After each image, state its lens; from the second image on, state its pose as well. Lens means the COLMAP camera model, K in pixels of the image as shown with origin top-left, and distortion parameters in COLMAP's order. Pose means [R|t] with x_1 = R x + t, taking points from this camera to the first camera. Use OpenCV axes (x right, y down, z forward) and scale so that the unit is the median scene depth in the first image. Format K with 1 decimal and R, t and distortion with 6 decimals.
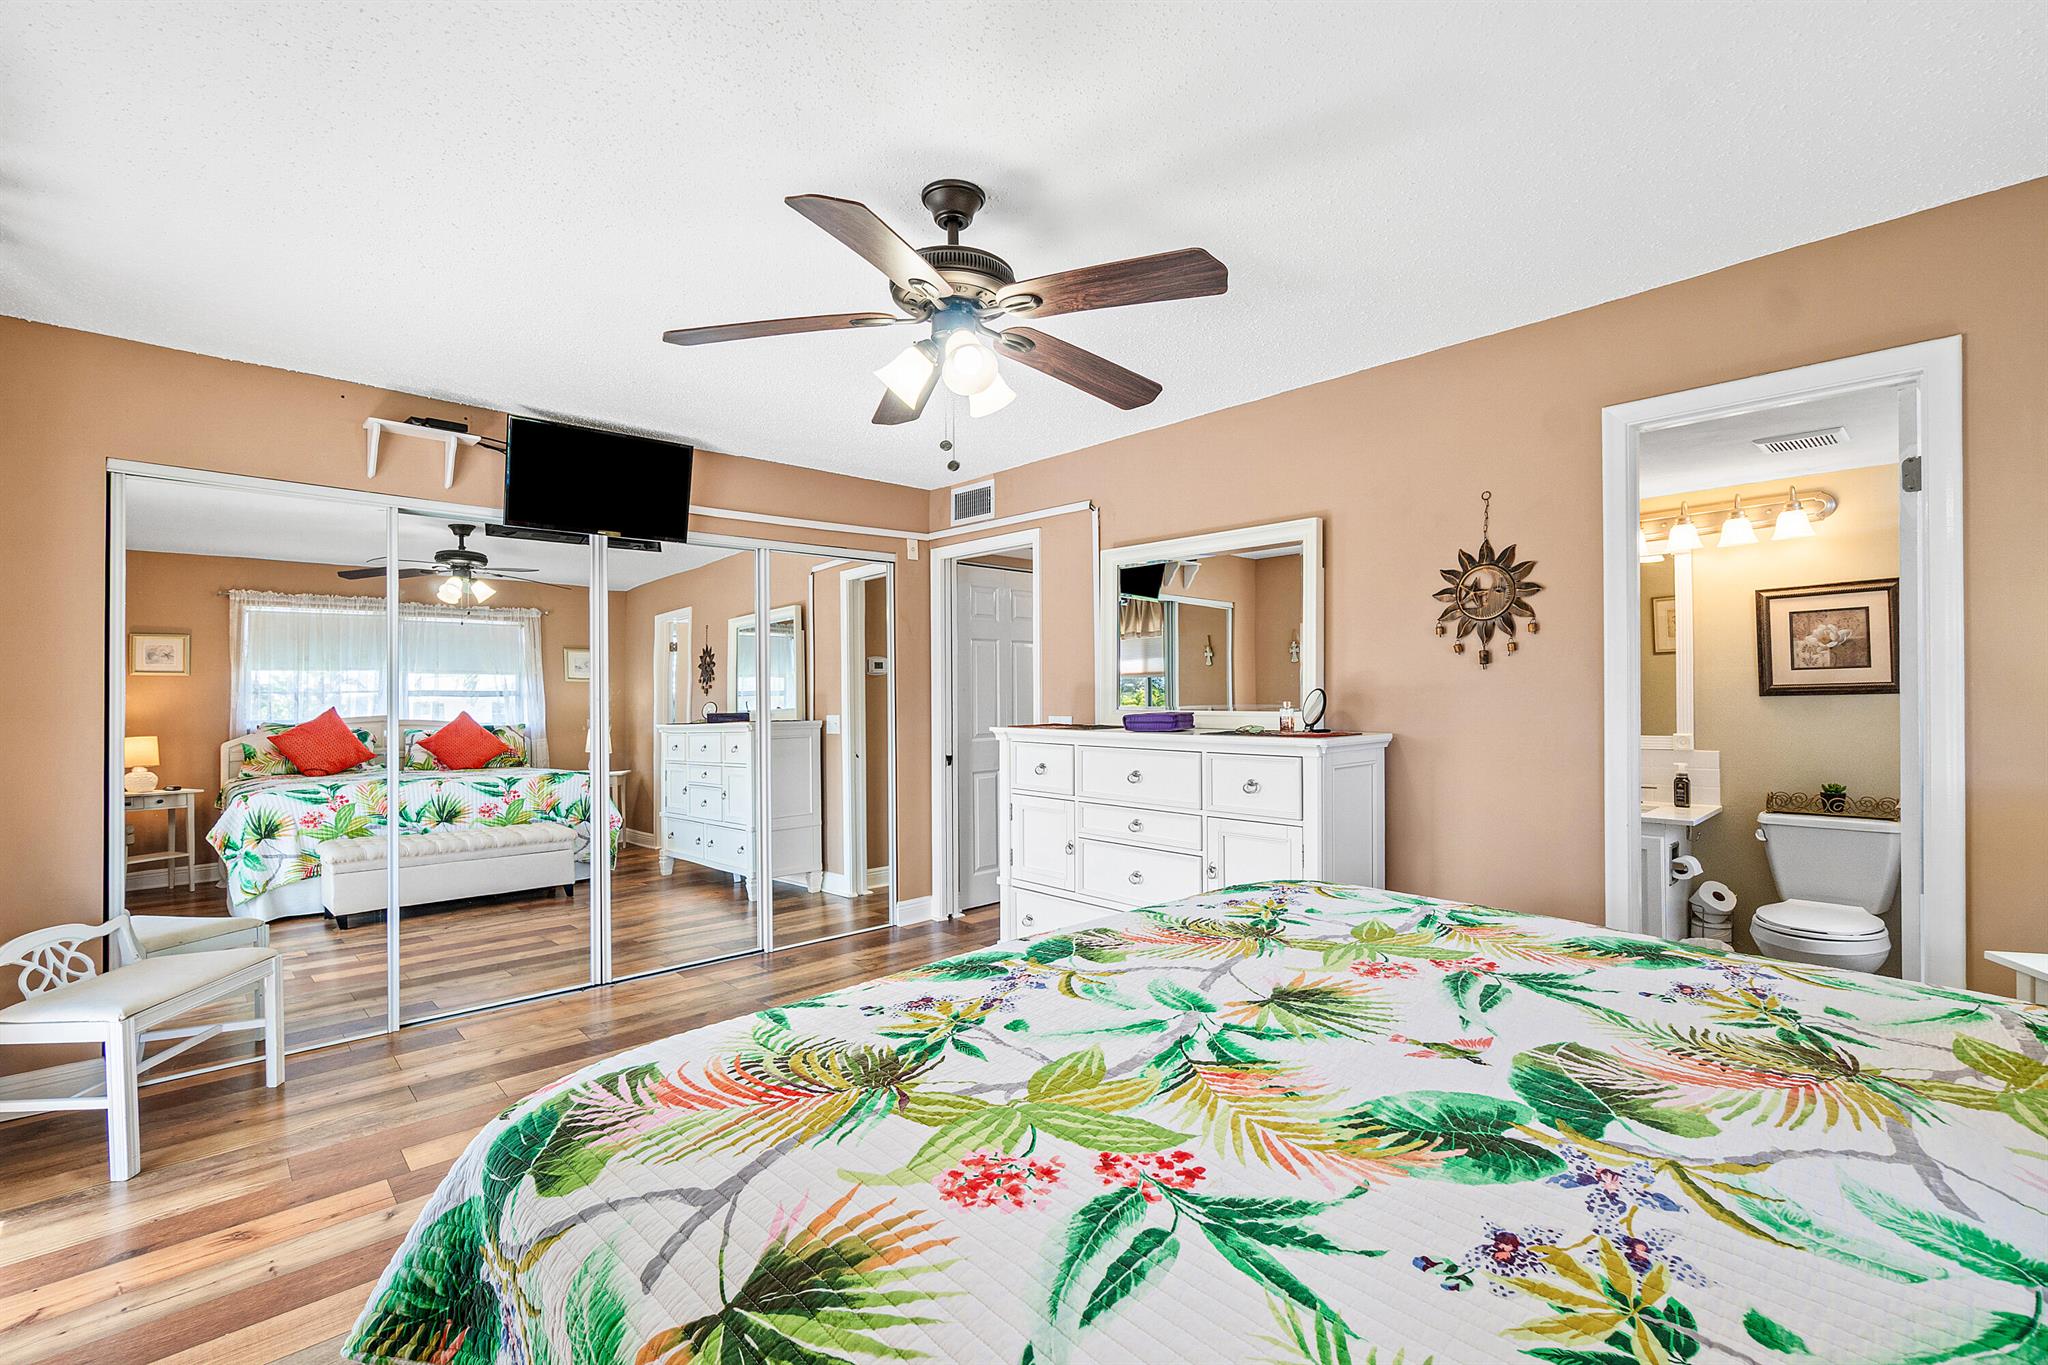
lens RADIAL K [[895.2, 0, 1024.0], [0, 895.2, 682.5], [0, 0, 1]] dist [-0.002057, -0.000100]
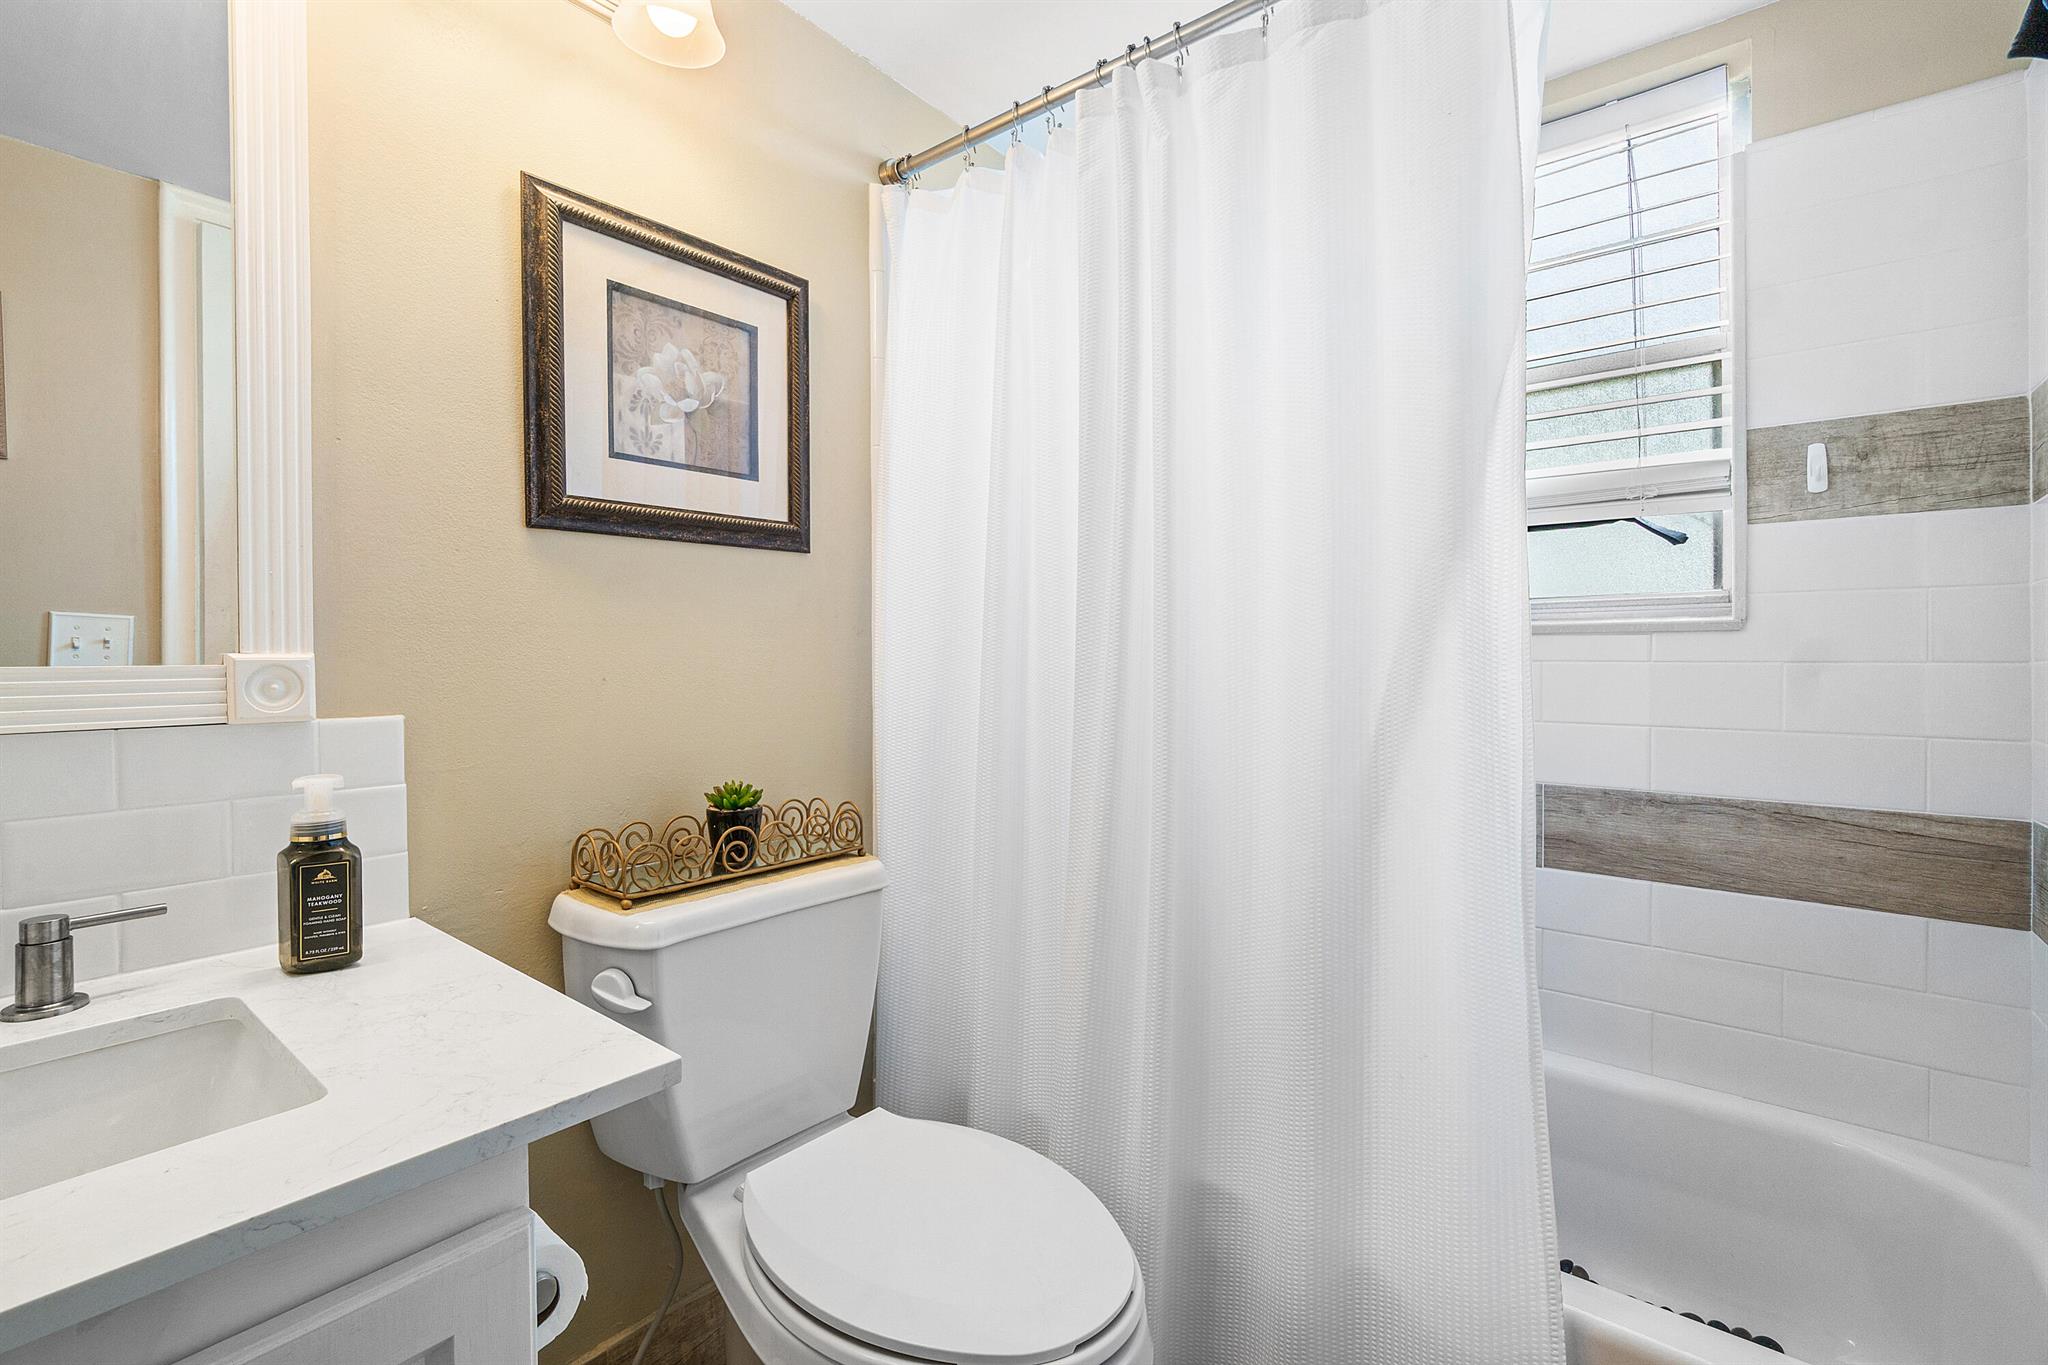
lens RADIAL K [[895.2, 0, 1024.0], [0, 895.2, 682.5], [0, 0, 1]] dist [-0.002057, -0.000100]
pose [[-0.132018, -0.005258, 0.991233, 0.514638], [-0.003775, 0.999981, 0.004802, 0.067968], [-0.991240, -0.003108, -0.132035, 0.900614]]
